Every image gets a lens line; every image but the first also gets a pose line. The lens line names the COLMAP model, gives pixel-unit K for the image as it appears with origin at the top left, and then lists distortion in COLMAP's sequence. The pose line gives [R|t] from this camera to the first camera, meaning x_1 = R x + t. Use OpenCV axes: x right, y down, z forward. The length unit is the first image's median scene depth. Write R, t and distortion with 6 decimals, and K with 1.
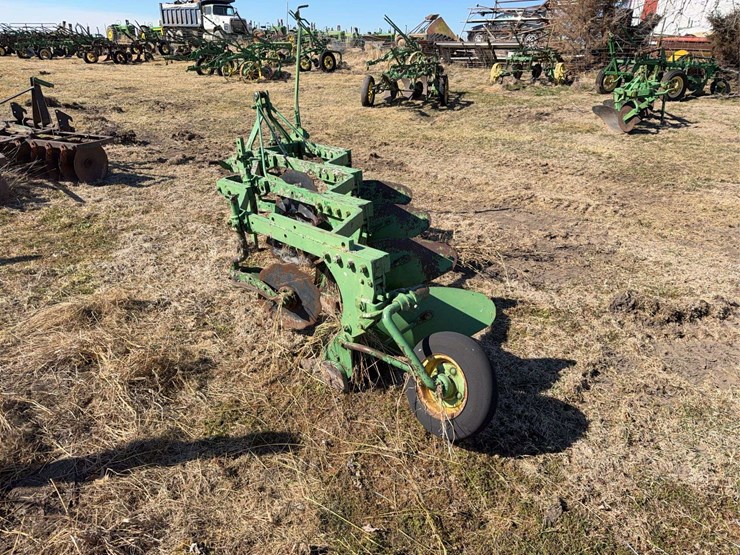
lens RADIAL K [[517.4, 0, 371.2], [0, 517.4, 281.0], [0, 0, 1]] dist [0.026610, -0.044850]
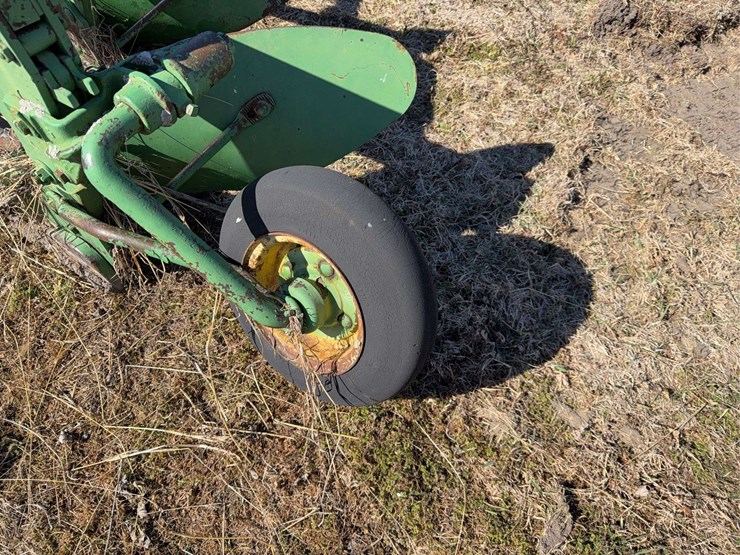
lens RADIAL K [[512.6, 0, 354.8], [0, 512.6, 278.1], [0, 0, 1]] dist [0.032759, -0.034187]
pose [[0.982397, -0.151601, 0.109149, 0.107717], [0.082008, 0.874976, 0.477170, -0.004310], [-0.167842, -0.459819, 0.872006, 0.516454]]
